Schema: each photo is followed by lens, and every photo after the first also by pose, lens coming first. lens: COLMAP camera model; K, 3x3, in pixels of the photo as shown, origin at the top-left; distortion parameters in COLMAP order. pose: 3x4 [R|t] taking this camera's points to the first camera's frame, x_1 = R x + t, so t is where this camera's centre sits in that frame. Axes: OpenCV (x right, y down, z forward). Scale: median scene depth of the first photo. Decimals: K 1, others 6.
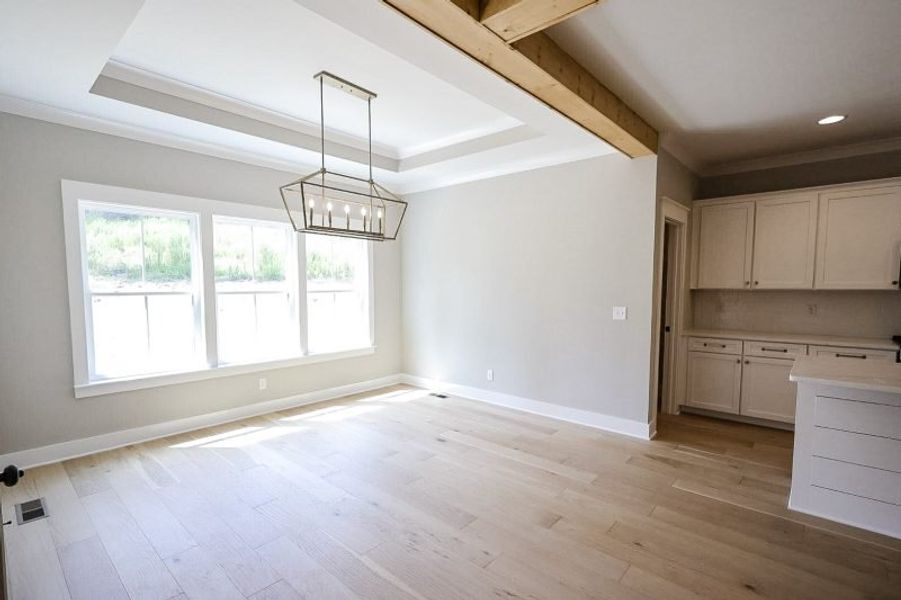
lens RADIAL K [[430.2, 0, 447.6], [0, 430.2, 314.8], [0, 0, 1]] dist [0.001746, 0.000220]
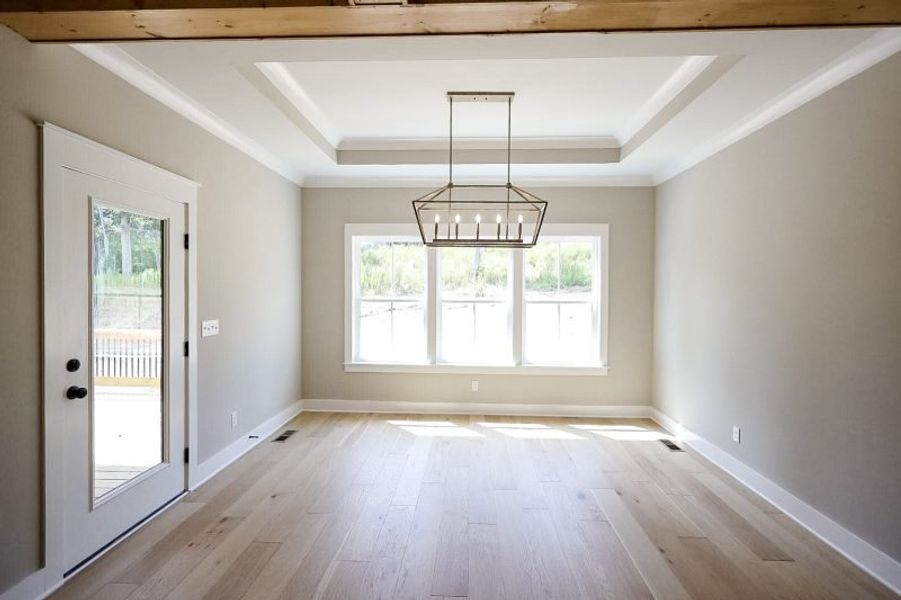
lens RADIAL K [[430.3, 0, 450.5], [0, 430.3, 300.0], [0, 0, 1]] dist [0.001361, 0.000403]
pose [[0.631795, 0.019224, -0.774897, 0.452722], [-0.062554, 0.997696, -0.026251, -0.028707], [0.772607, 0.065058, 0.631542, 0.316201]]
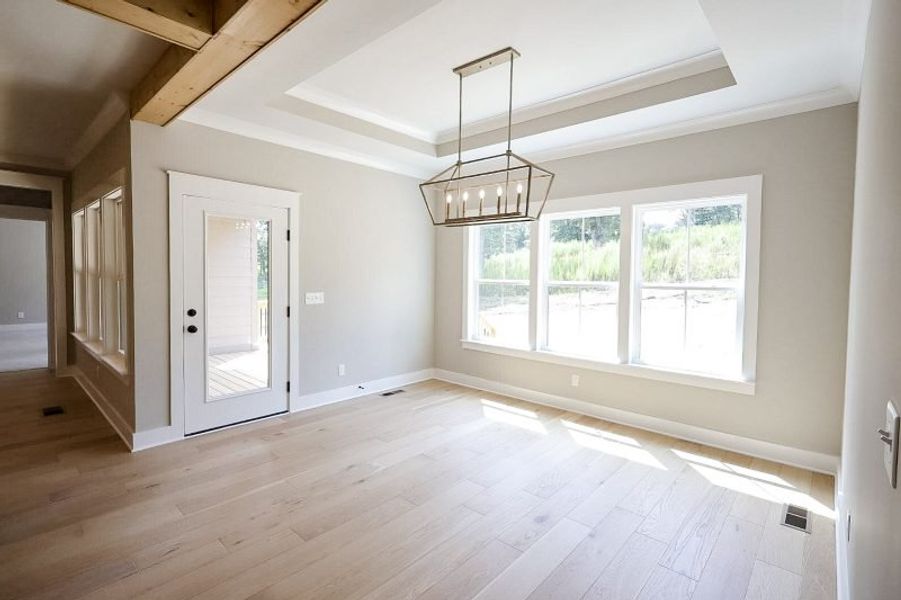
lens RADIAL K [[425.8, 0, 450.3], [0, 425.8, 291.7], [0, 0, 1]] dist [0.001133, 0.000137]
pose [[-0.011458, 0.036847, -0.999255, 0.637333], [-0.087520, 0.995449, 0.037710, -0.059756], [0.996097, 0.087887, -0.008181, 0.882595]]
